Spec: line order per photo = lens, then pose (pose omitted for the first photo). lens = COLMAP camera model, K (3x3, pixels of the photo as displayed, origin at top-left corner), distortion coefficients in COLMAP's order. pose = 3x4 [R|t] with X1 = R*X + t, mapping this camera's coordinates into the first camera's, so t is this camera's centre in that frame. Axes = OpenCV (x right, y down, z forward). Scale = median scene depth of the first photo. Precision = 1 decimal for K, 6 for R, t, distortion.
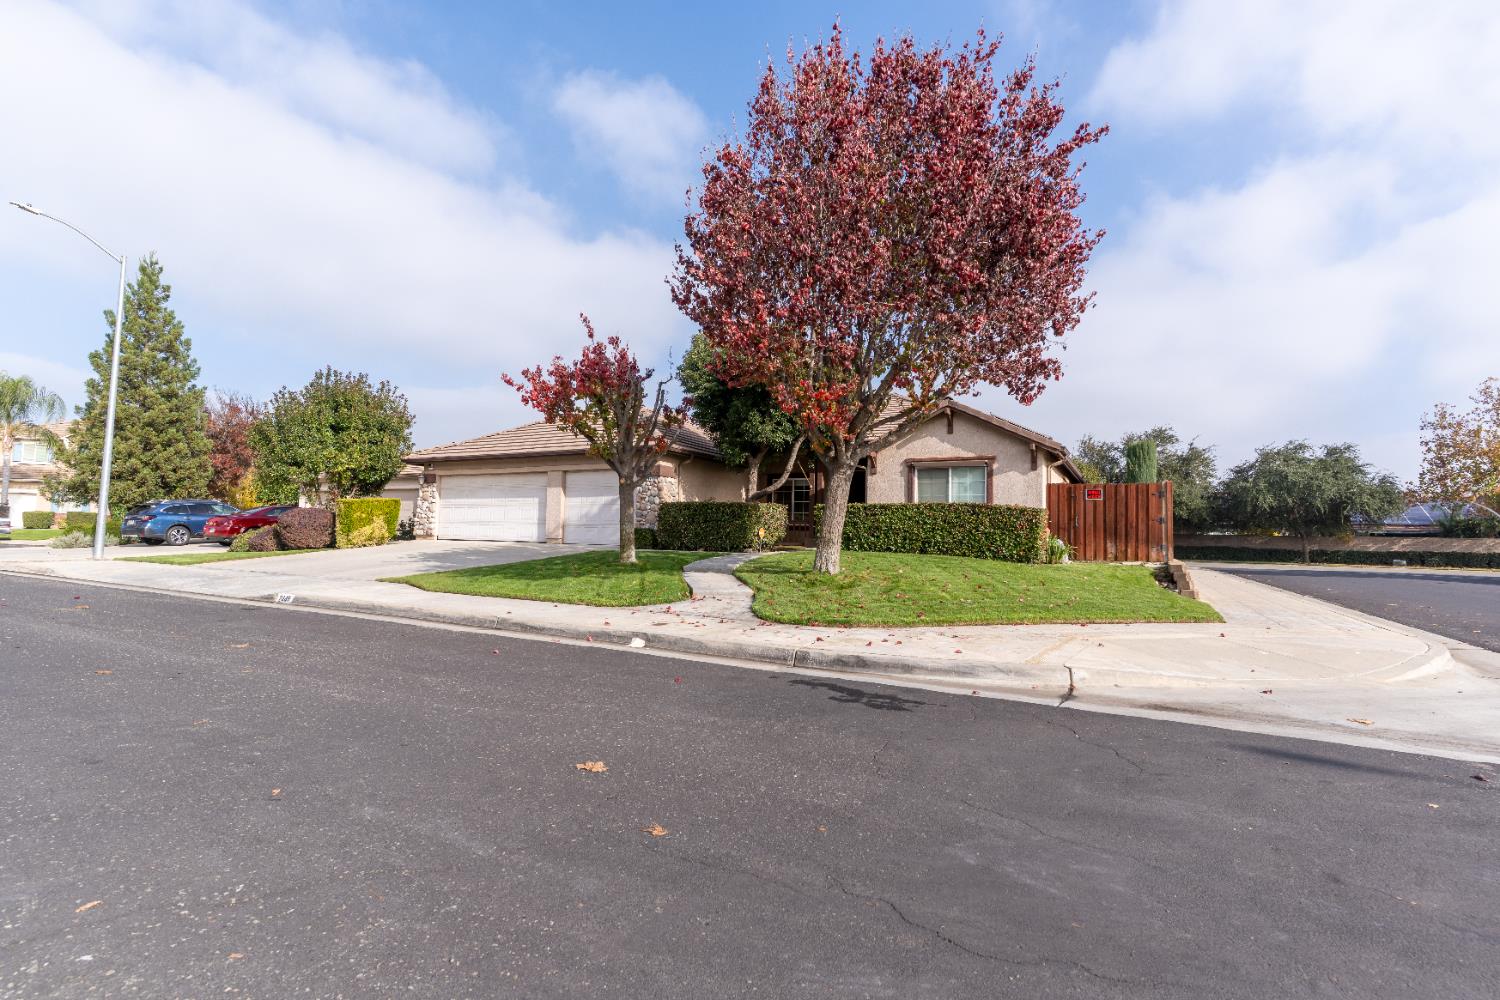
lens RADIAL K [[708.4, 0, 748.4], [0, 708.4, 495.7], [0, 0, 1]] dist [0.001748, 0.000601]
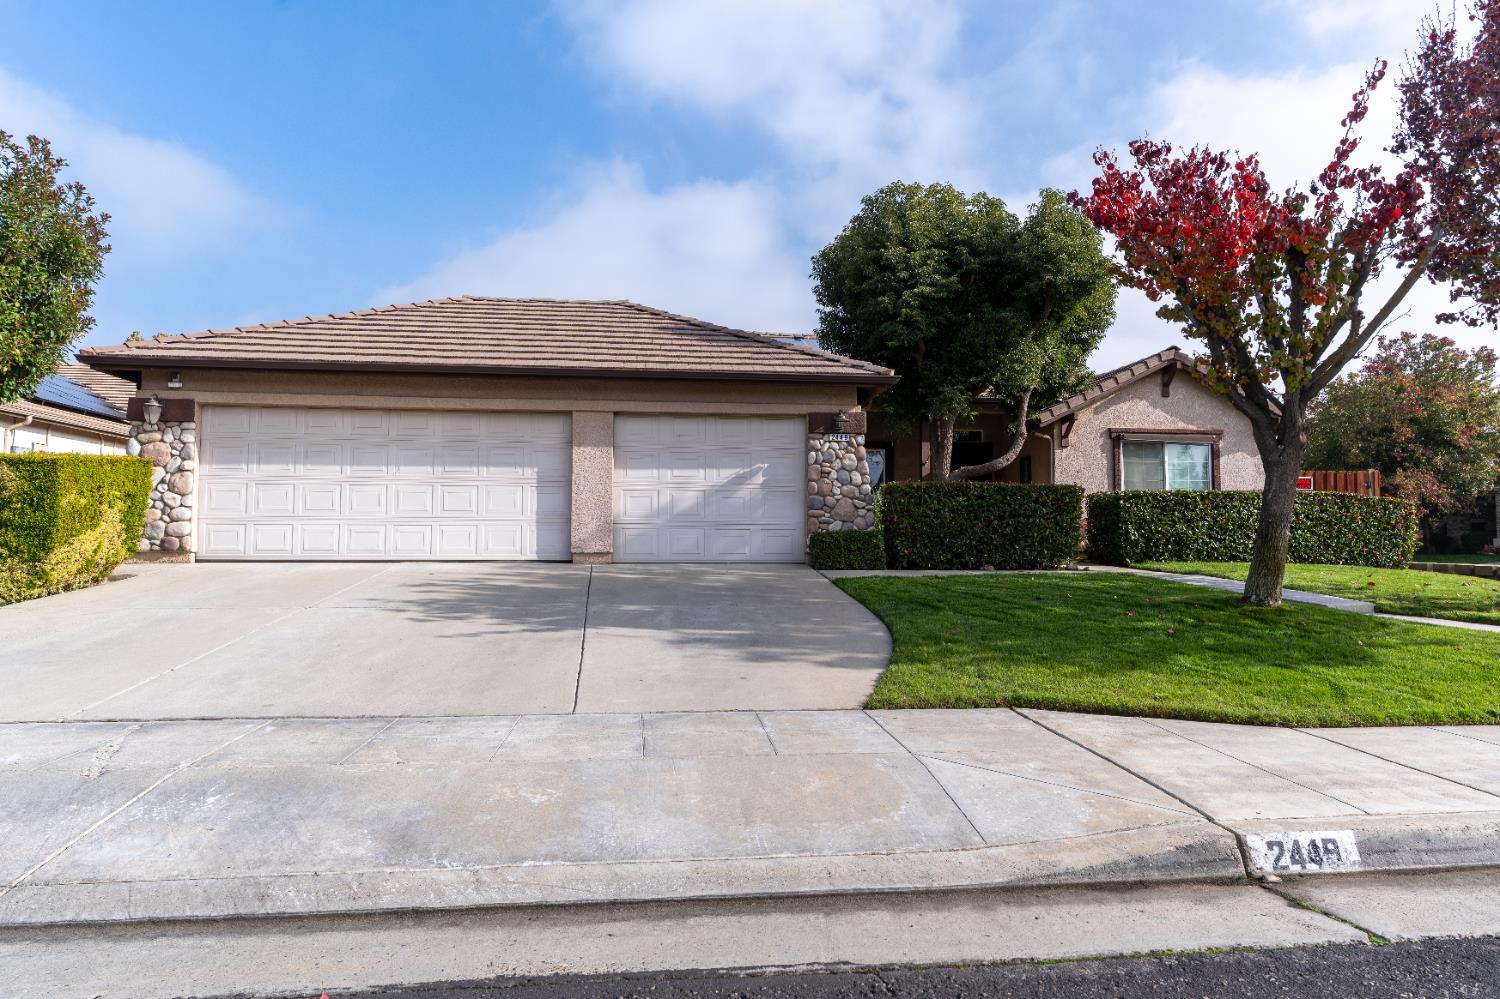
lens RADIAL K [[858.0, 0, 751.6], [0, 858.0, 505.2], [0, 0, 1]] dist [-0.004126, 0.001349]
pose [[0.811318, 0.004284, 0.584589, -0.565183], [-0.021895, 0.999494, 0.023062, 0.013326], [-0.584195, -0.031511, 0.811001, 0.503744]]
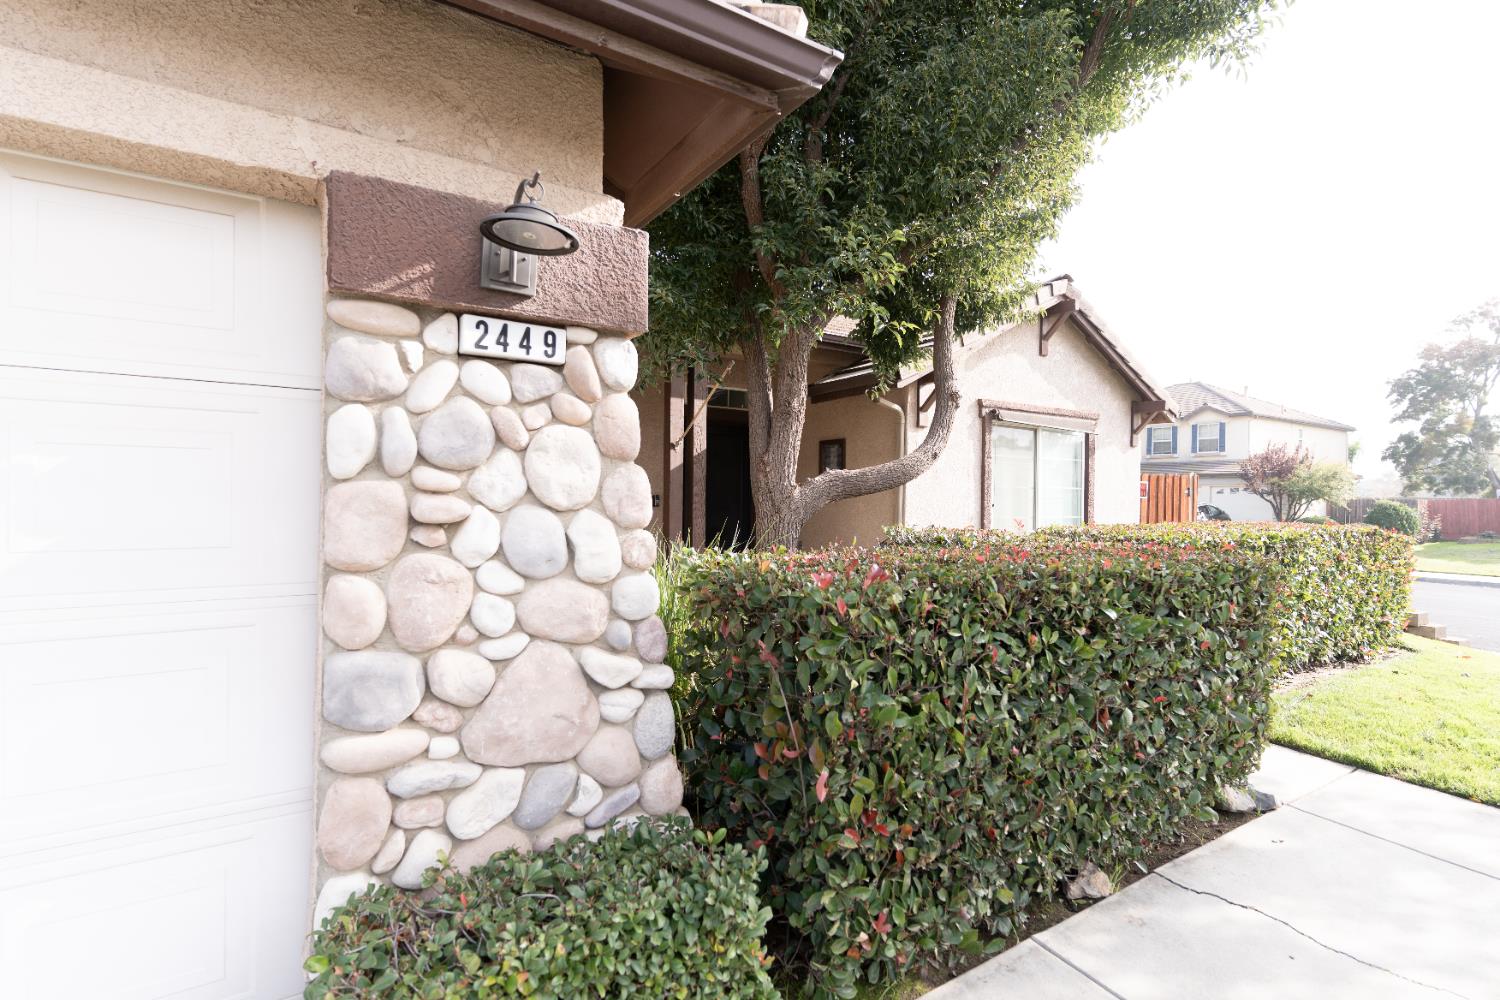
lens RADIAL K [[708.4, 0, 753.6], [0, 708.4, 504.7], [0, 0, 1]] dist [0.001748, 0.000601]
pose [[0.470520, -0.030106, 0.881876, -0.212726], [-0.058773, 0.996129, 0.065365, -0.009058], [-0.880430, -0.082586, 0.466929, 0.905929]]
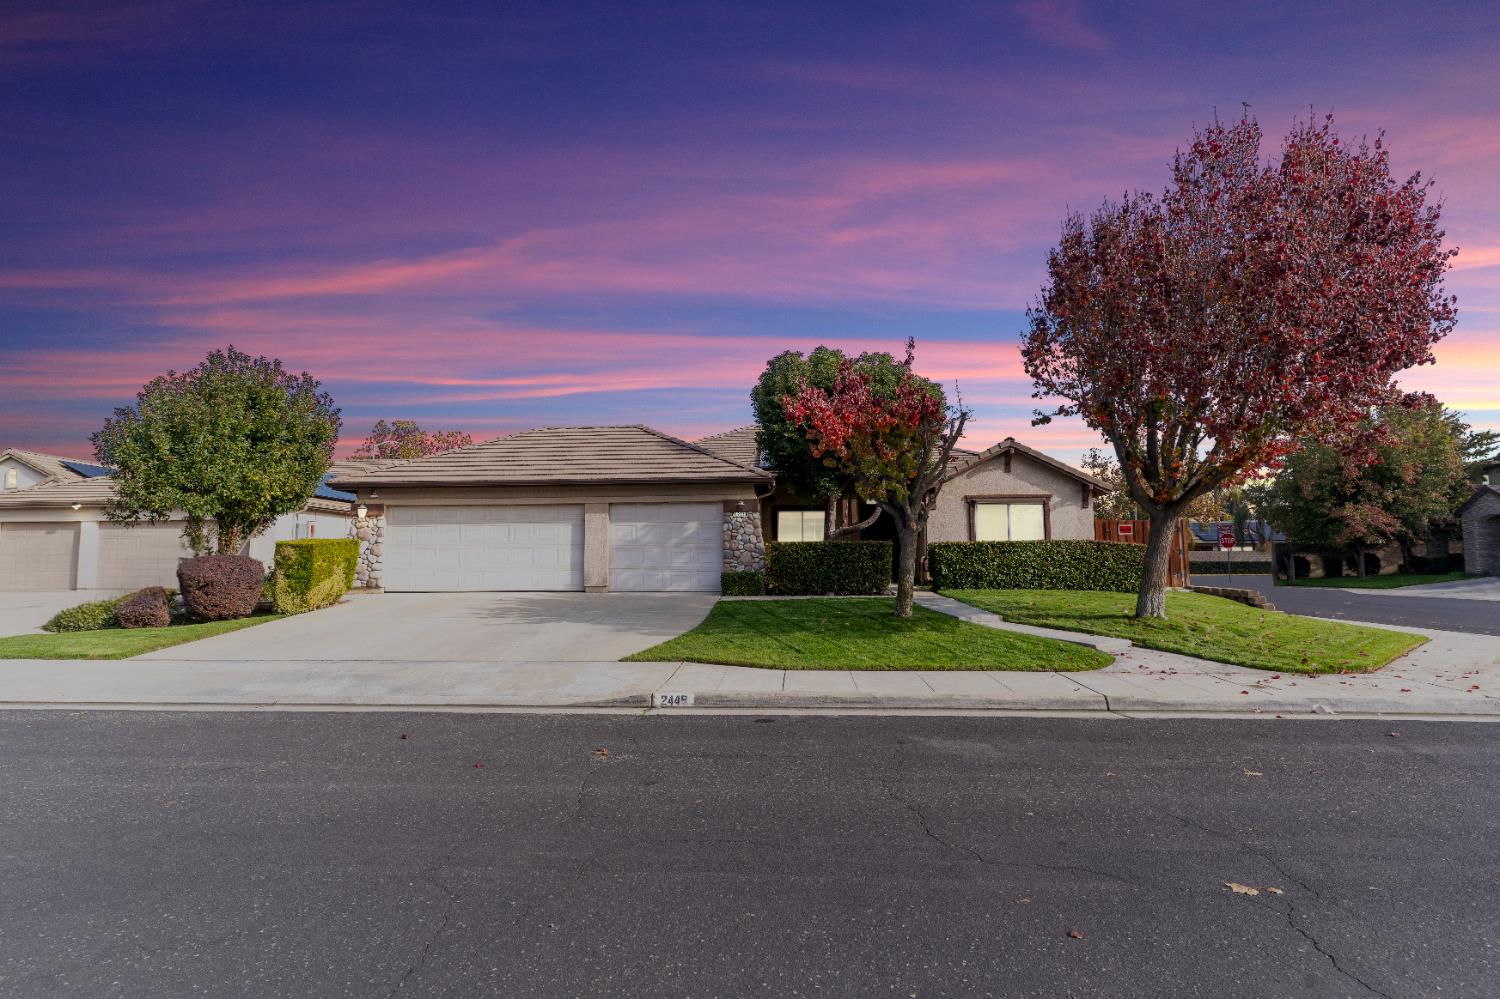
lens RADIAL K [[737.7, 0, 747.3], [0, 737.7, 507.3], [0, 0, 1]] dist [0.001847, -0.000219]
pose [[0.898733, 0.004150, 0.438478, -0.527967], [-0.000133, 0.999958, -0.009192, -0.024273], [-0.438497, 0.008203, 0.898695, 0.172592]]
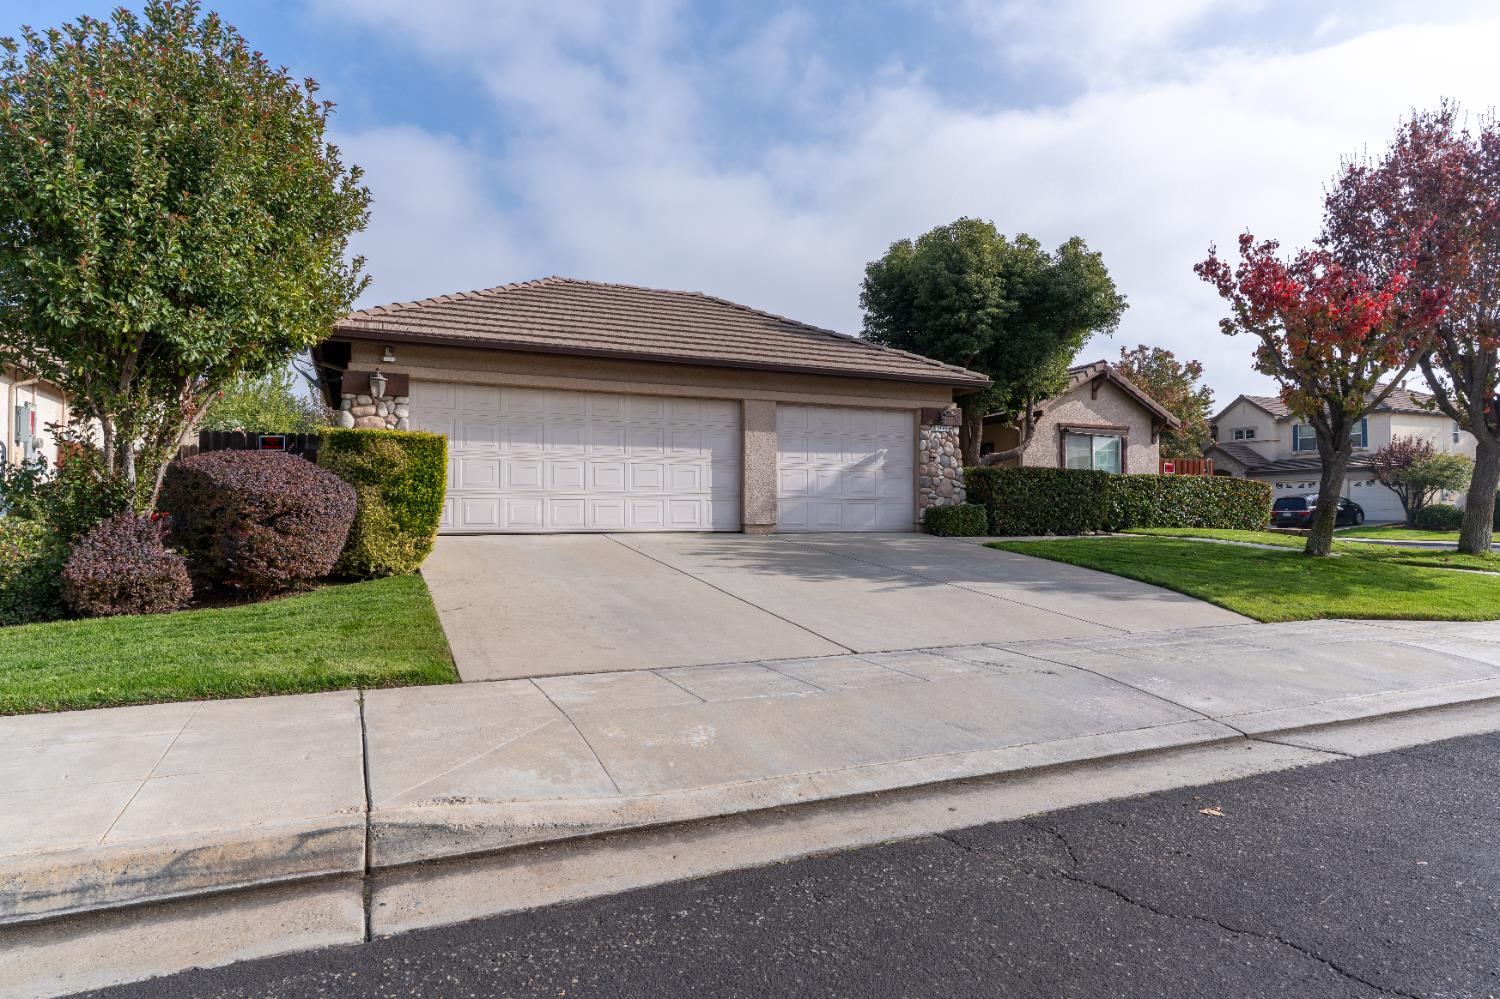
lens RADIAL K [[858.0, 0, 752.9], [0, 858.0, 503.6], [0, 0, 1]] dist [-0.004126, 0.001349]
pose [[0.587595, -0.014653, 0.809023, -0.873483], [-0.039528, 0.998122, 0.046788, 0.014544], [-0.808189, -0.059471, 0.585912, 0.663743]]
